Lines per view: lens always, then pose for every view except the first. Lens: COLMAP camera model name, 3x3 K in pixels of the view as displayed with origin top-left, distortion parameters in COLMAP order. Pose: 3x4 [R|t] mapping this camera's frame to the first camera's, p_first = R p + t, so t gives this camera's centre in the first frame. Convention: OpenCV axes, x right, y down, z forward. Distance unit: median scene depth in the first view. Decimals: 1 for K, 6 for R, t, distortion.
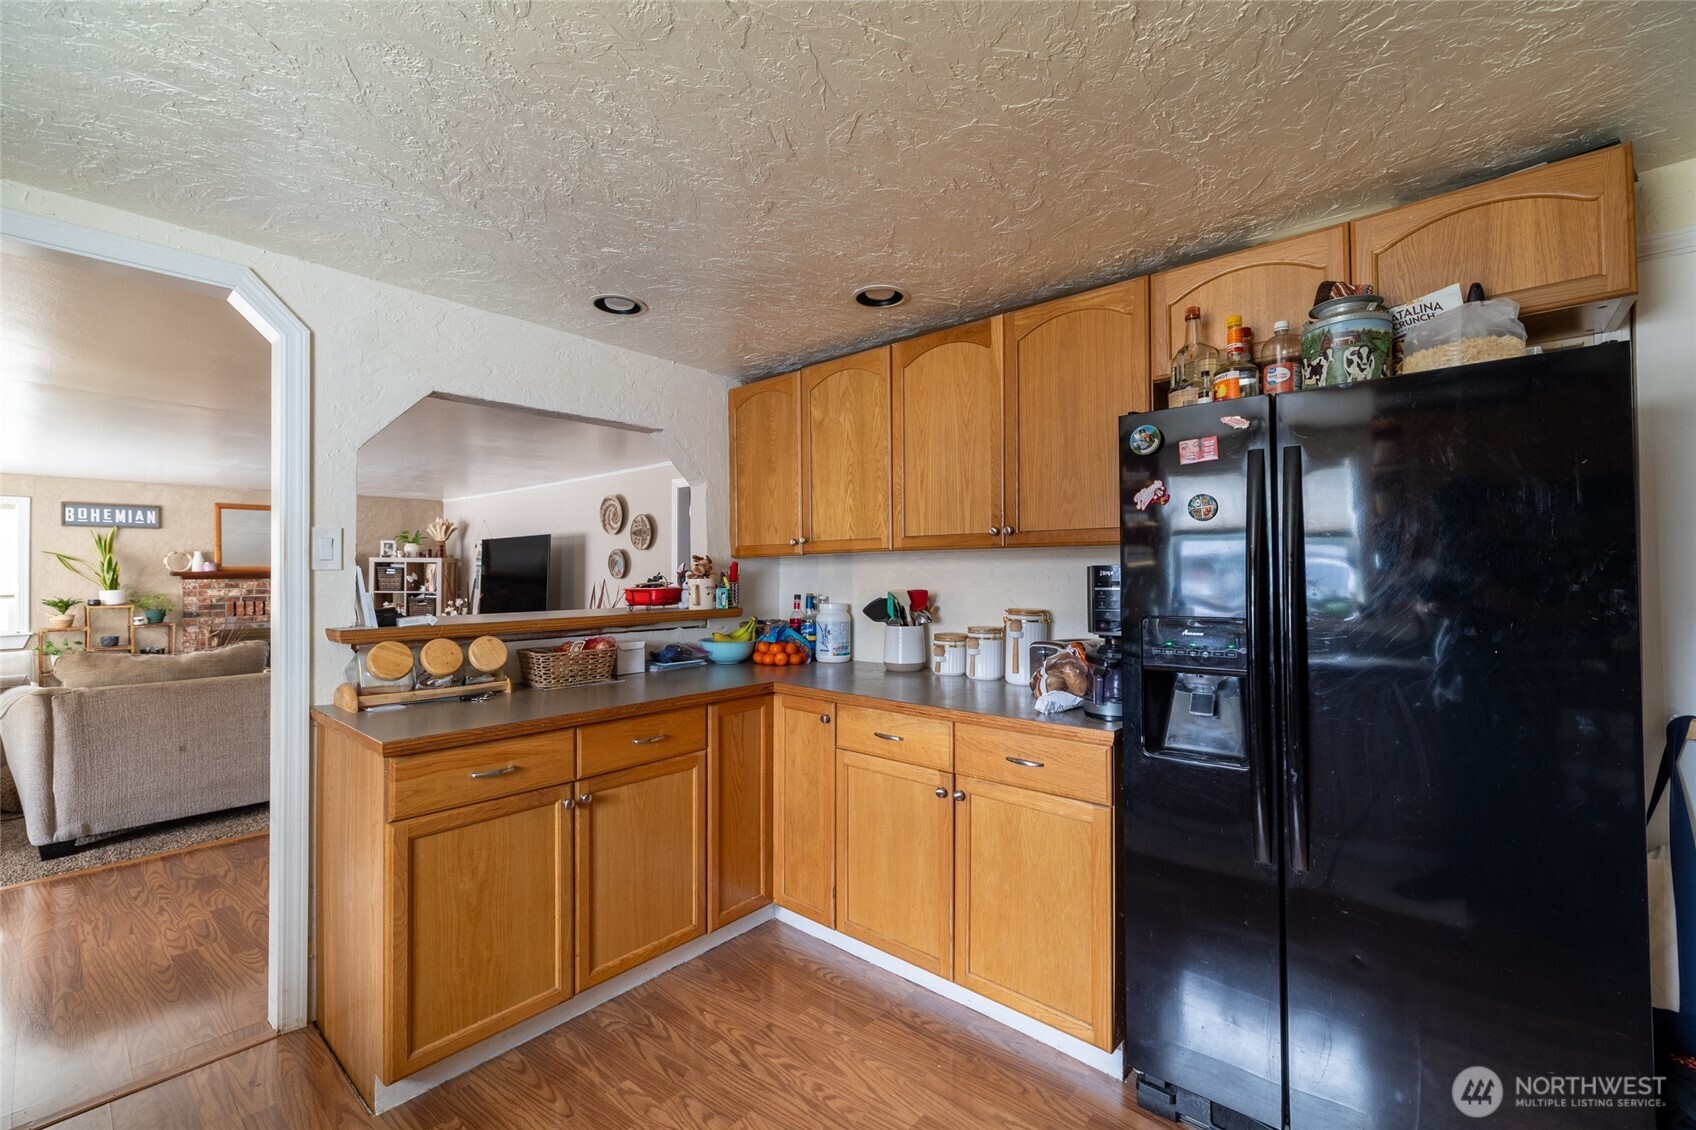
lens RADIAL K [[707.6, 0, 844.6], [0, 707.6, 563.2], [0, 0, 1]] dist [0.000835, -0.000341]
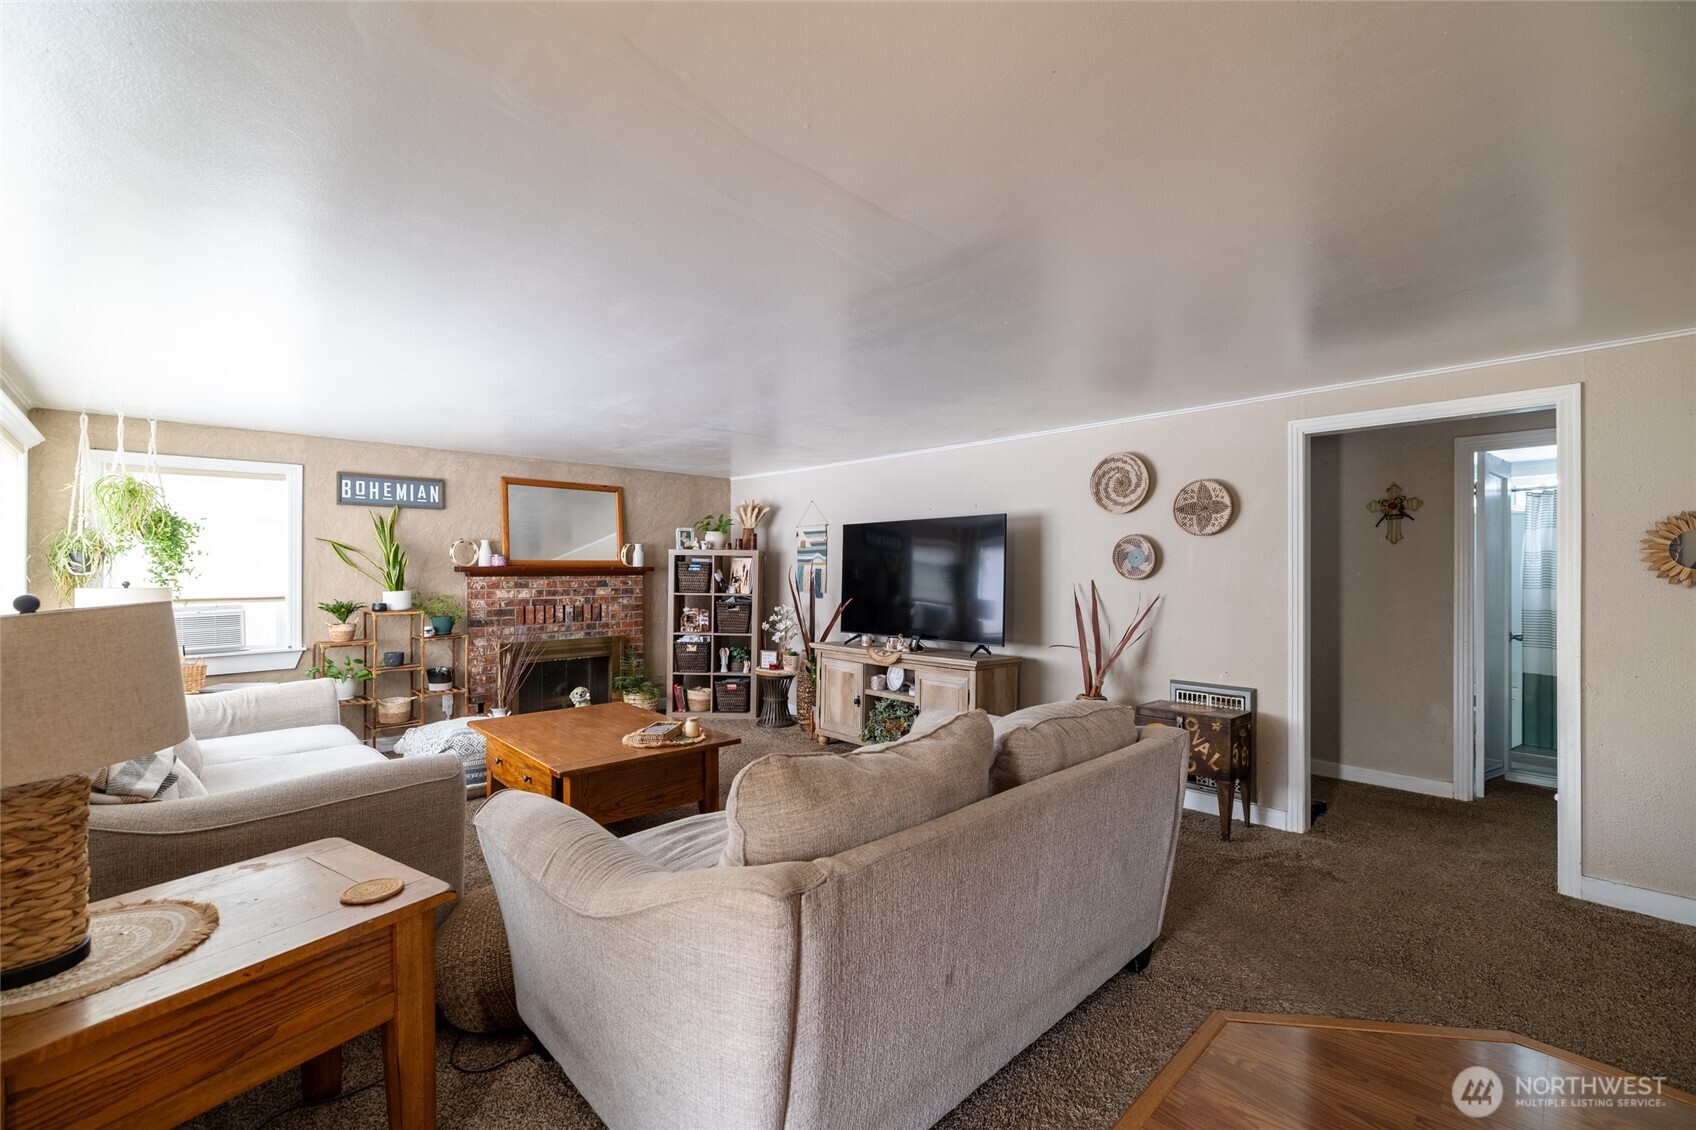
lens RADIAL K [[707.6, 0, 844.4], [0, 707.6, 566.3], [0, 0, 1]] dist [0.000835, -0.000341]
pose [[0.996158, 0.004122, -0.087478, -1.081512], [-0.003627, 0.999977, 0.005814, 0.013807], [0.087500, -0.005474, 0.996149, 0.644847]]
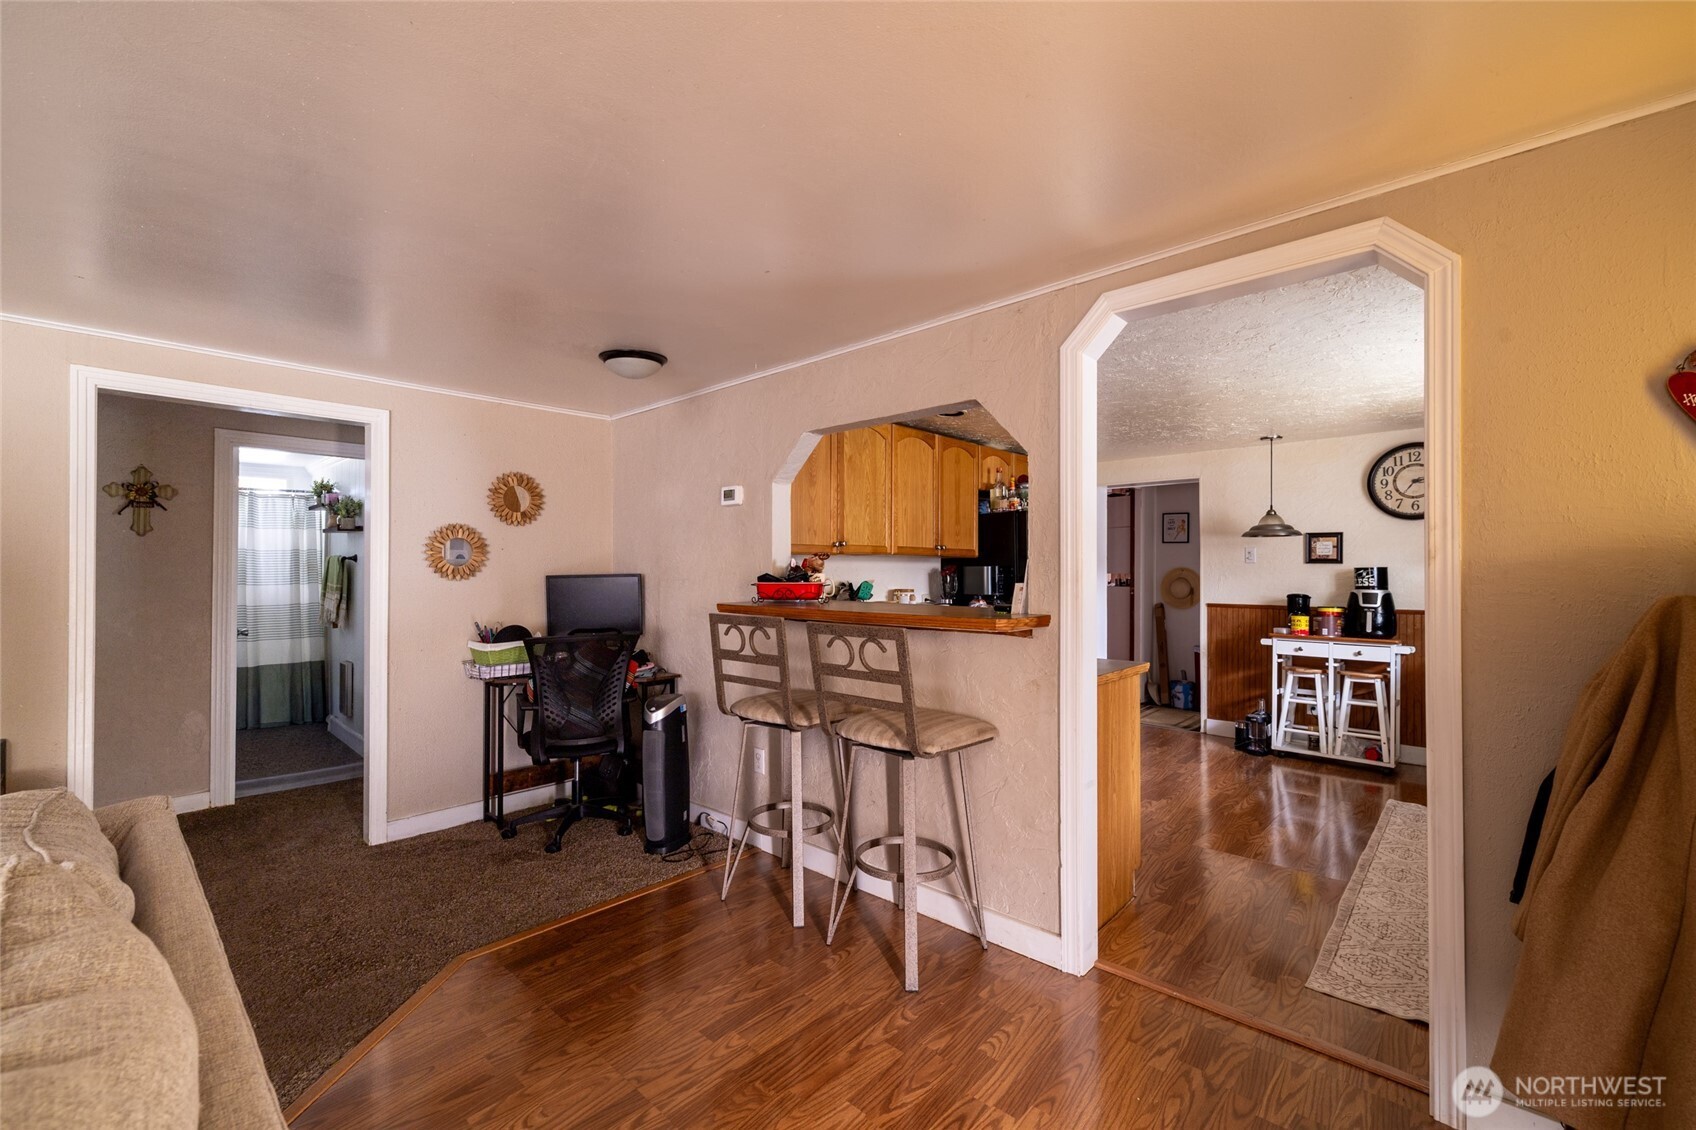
lens RADIAL K [[707.6, 0, 848.5], [0, 707.6, 569.8], [0, 0, 1]] dist [0.000835, -0.000341]
pose [[0.022950, 0.001774, 0.999735, -1.295040], [-0.012915, 0.999916, -0.001478, 0.016897], [-0.999653, -0.012877, 0.022971, 0.909437]]
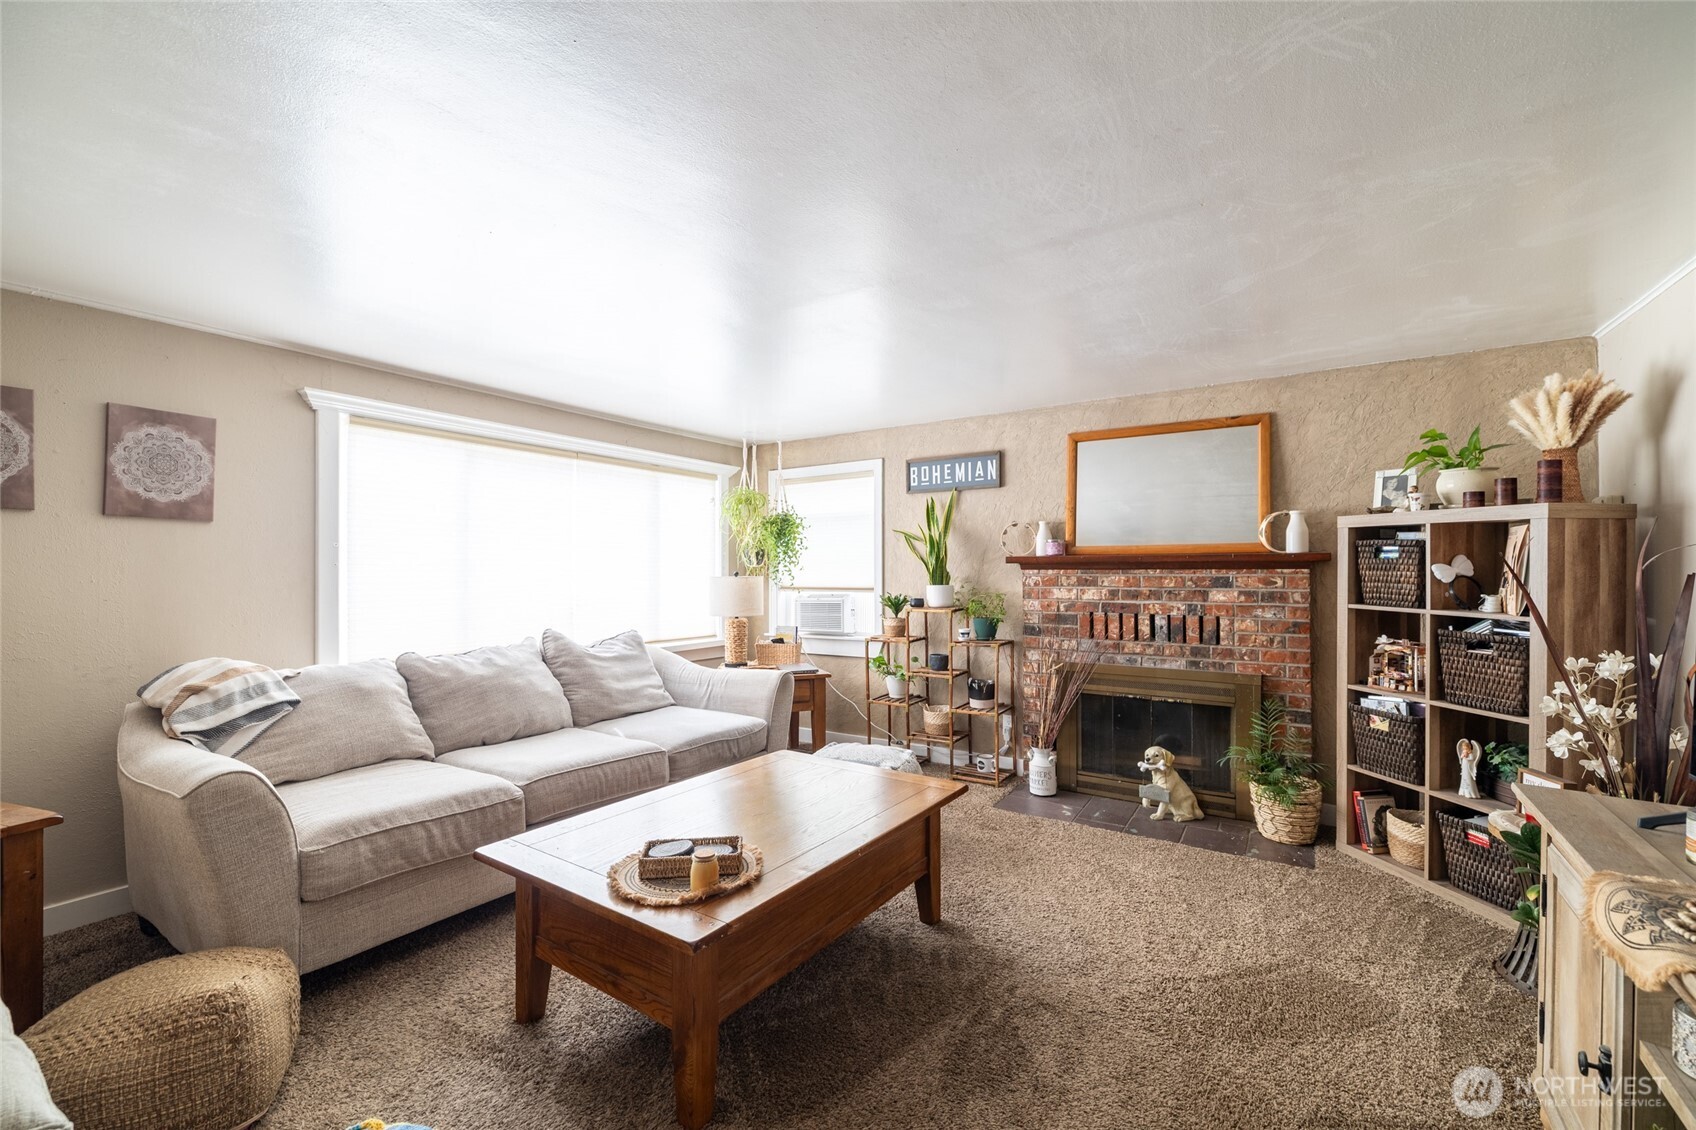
lens RADIAL K [[707.6, 0, 852.2], [0, 707.6, 565.3], [0, 0, 1]] dist [0.000835, -0.000341]
pose [[0.143758, 0.001296, -0.989612, -0.855629], [0.013254, 0.999907, 0.003235, 0.036154], [0.989524, -0.013582, 0.143727, 1.787282]]
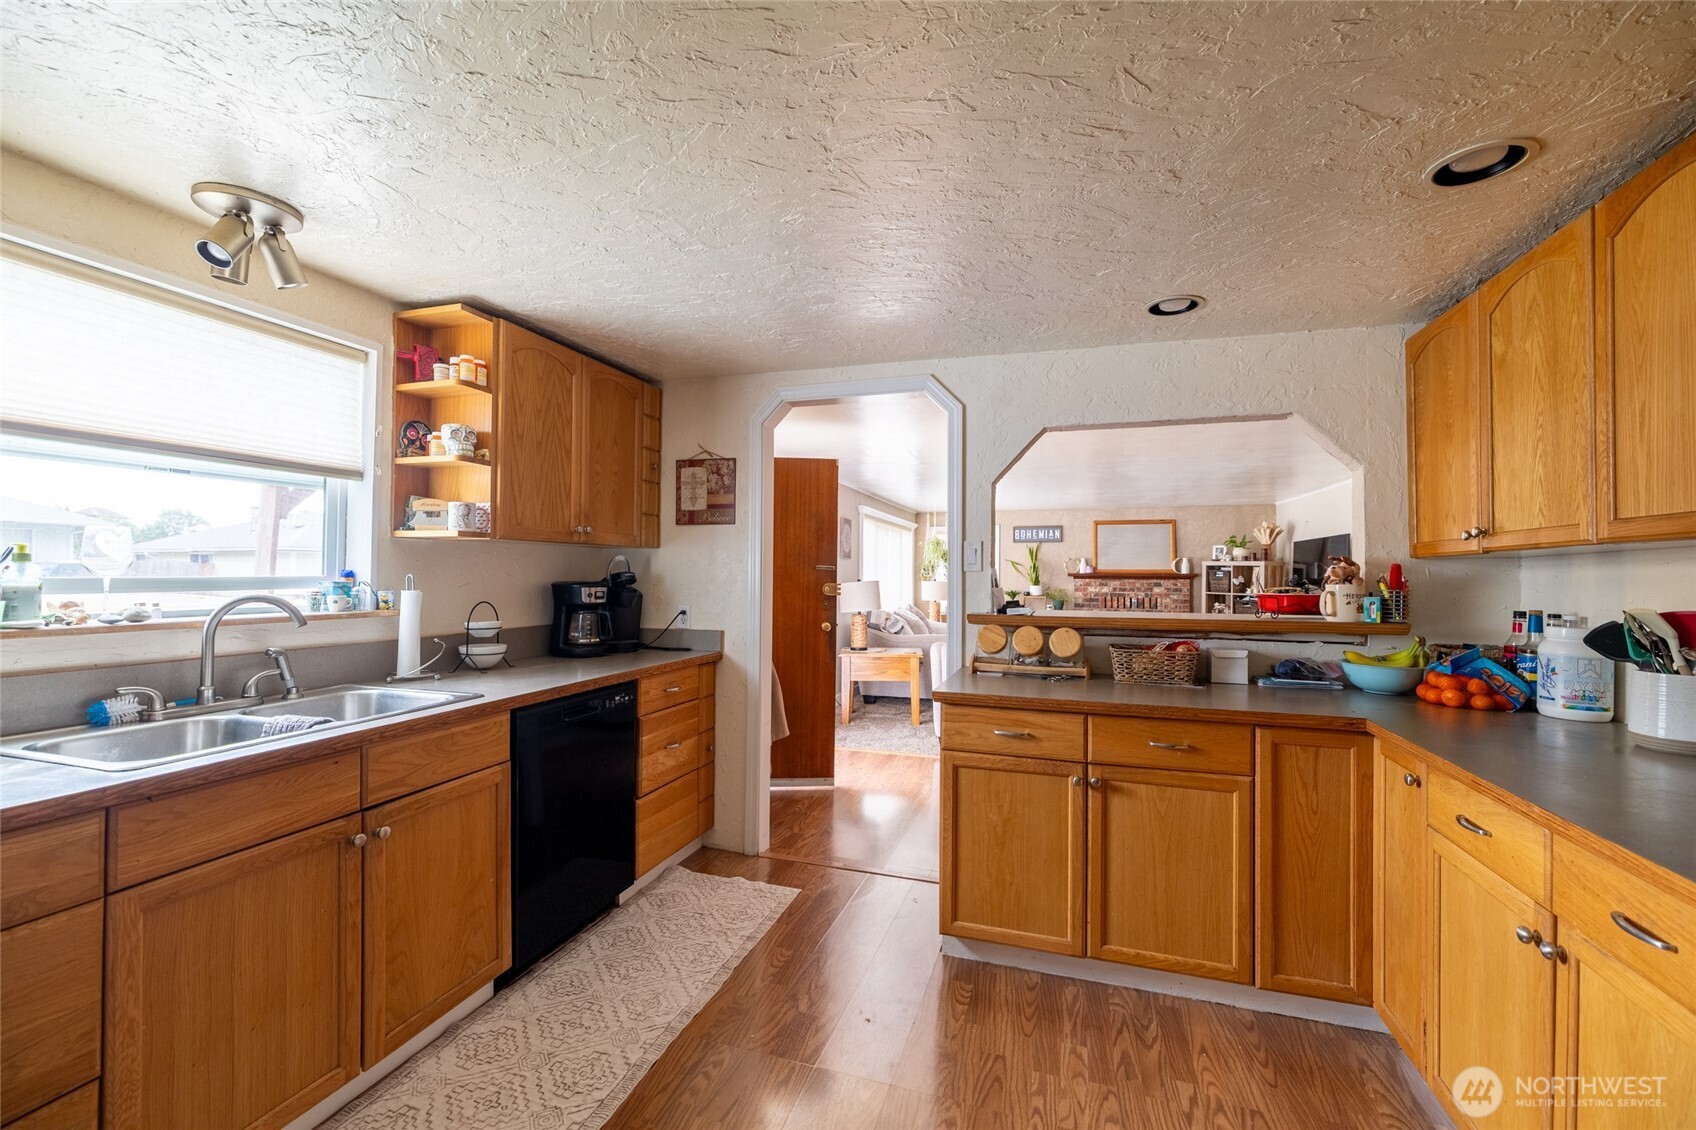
lens RADIAL K [[707.6, 0, 846.7], [0, 707.6, 563.6], [0, 0, 1]] dist [0.000835, -0.000341]
pose [[0.396554, -0.006195, -0.917991, 0.318121], [0.002161, 0.999981, -0.005814, 0.001457], [0.918009, 0.000322, 0.396559, 0.142936]]
